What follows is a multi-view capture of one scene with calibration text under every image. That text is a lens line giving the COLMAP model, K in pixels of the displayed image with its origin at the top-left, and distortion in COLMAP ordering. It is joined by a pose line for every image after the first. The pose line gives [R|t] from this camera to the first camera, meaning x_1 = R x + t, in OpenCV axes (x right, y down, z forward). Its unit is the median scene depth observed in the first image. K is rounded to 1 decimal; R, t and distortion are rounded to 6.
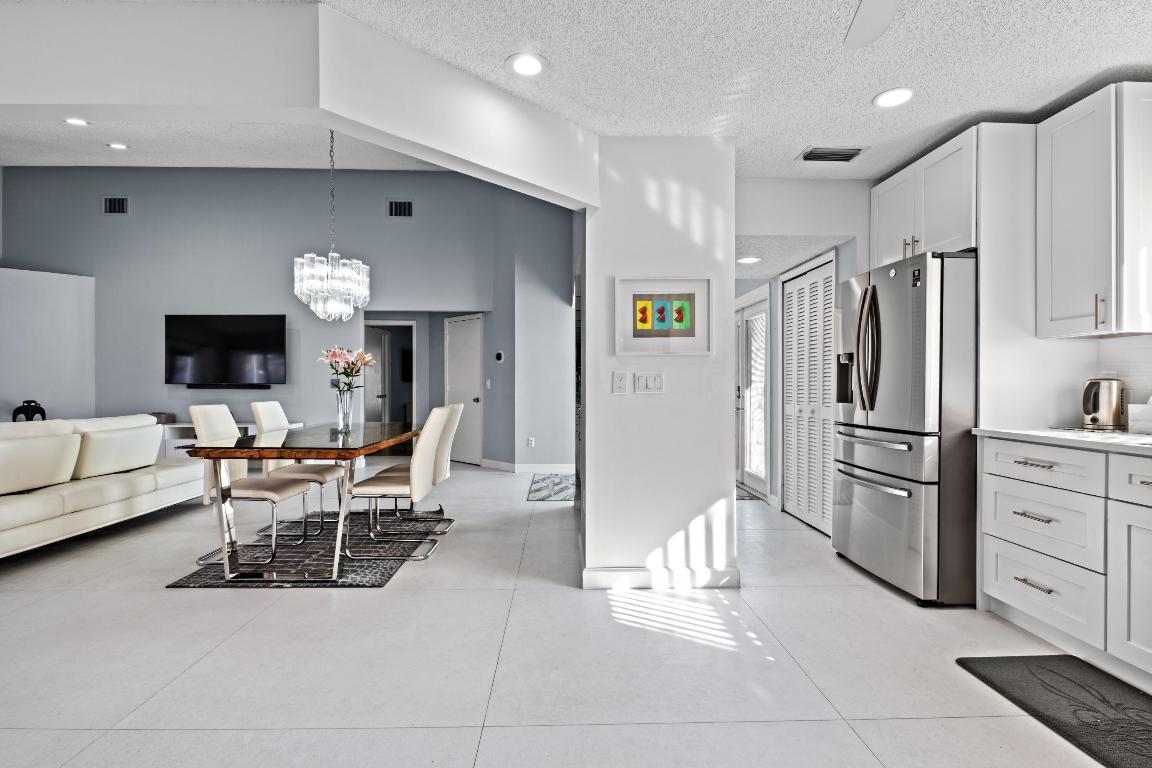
lens RADIAL K [[554.2, 0, 576.0], [0, 554.2, 384.0], [0, 0, 1]] dist [0.015783, 0.000264]
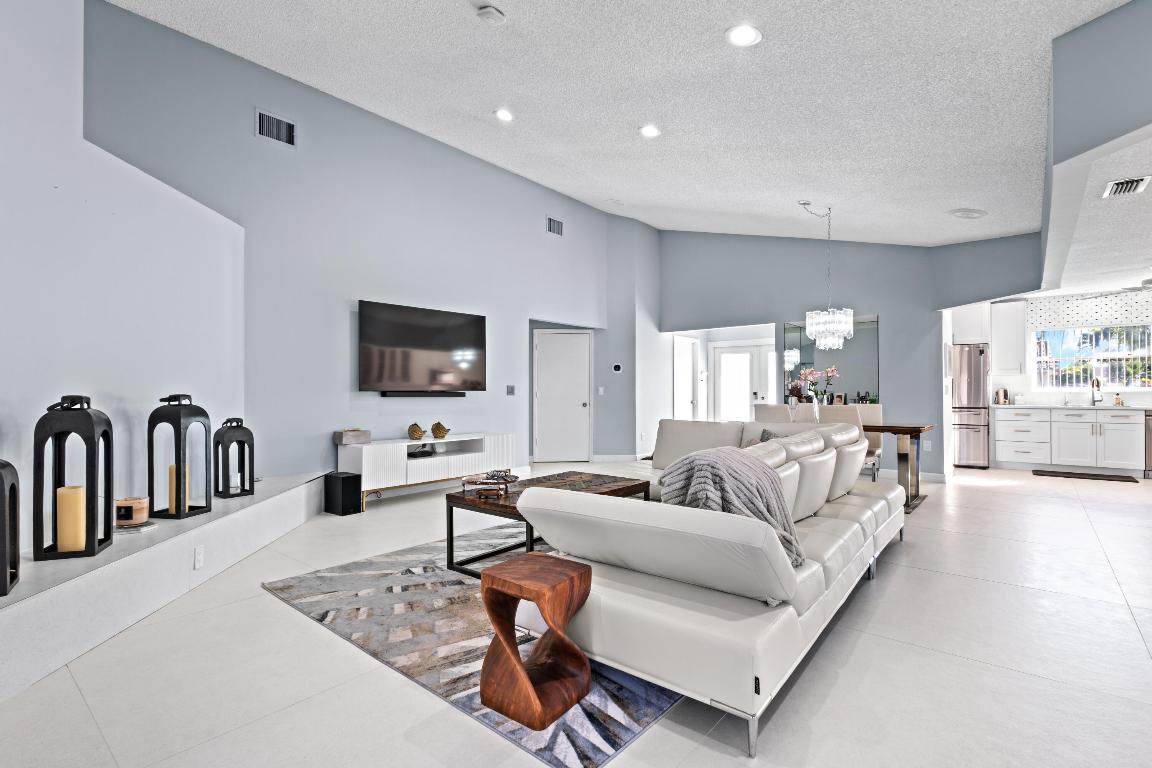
lens RADIAL K [[554.2, 0, 576.0], [0, 554.2, 384.0], [0, 0, 1]] dist [0.015783, 0.000264]
pose [[0.641706, 0.008472, 0.766904, -1.116053], [-0.001719, 0.999952, -0.009608, -0.002474], [-0.766948, 0.004847, 0.641690, 0.290136]]
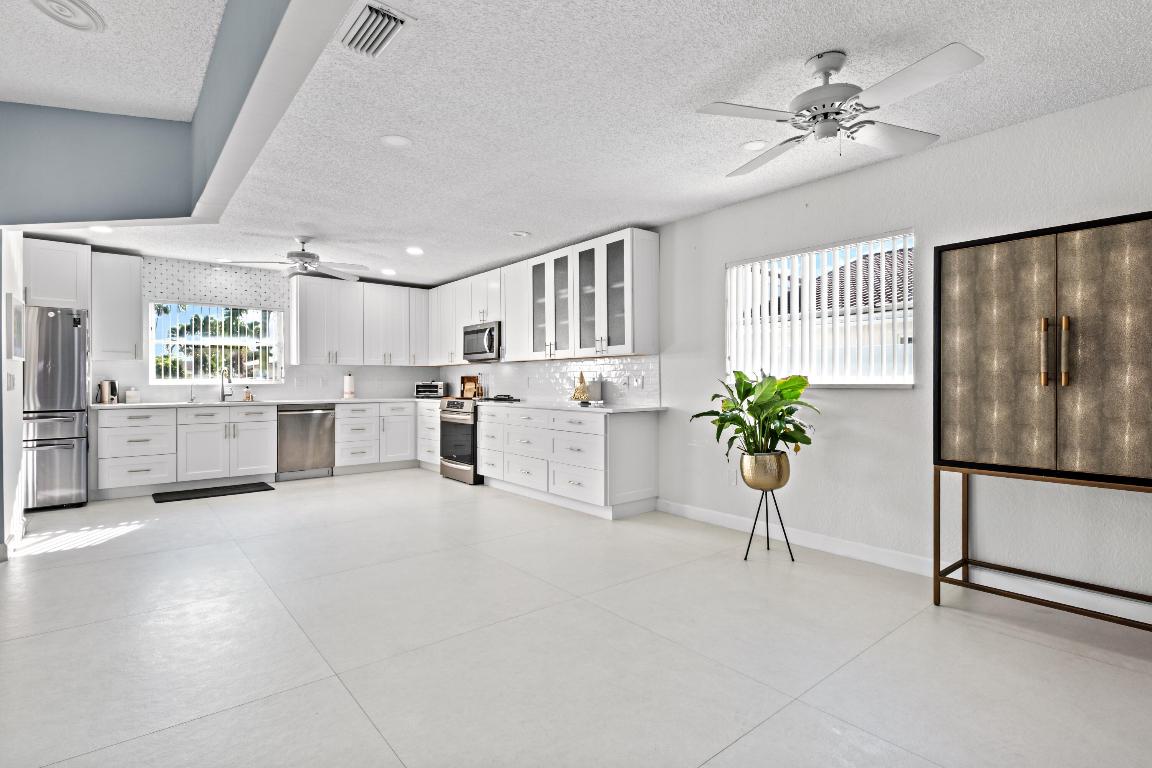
lens RADIAL K [[550.7, 0, 576.0], [0, 550.7, 384.0], [0, 0, 1]] dist [0.000237, 0.000034]
pose [[-0.633461, -0.002705, 0.773770, -0.679608], [-0.001398, 0.999996, 0.002351, -0.002620], [-0.773774, 0.000407, -0.633462, 0.337430]]
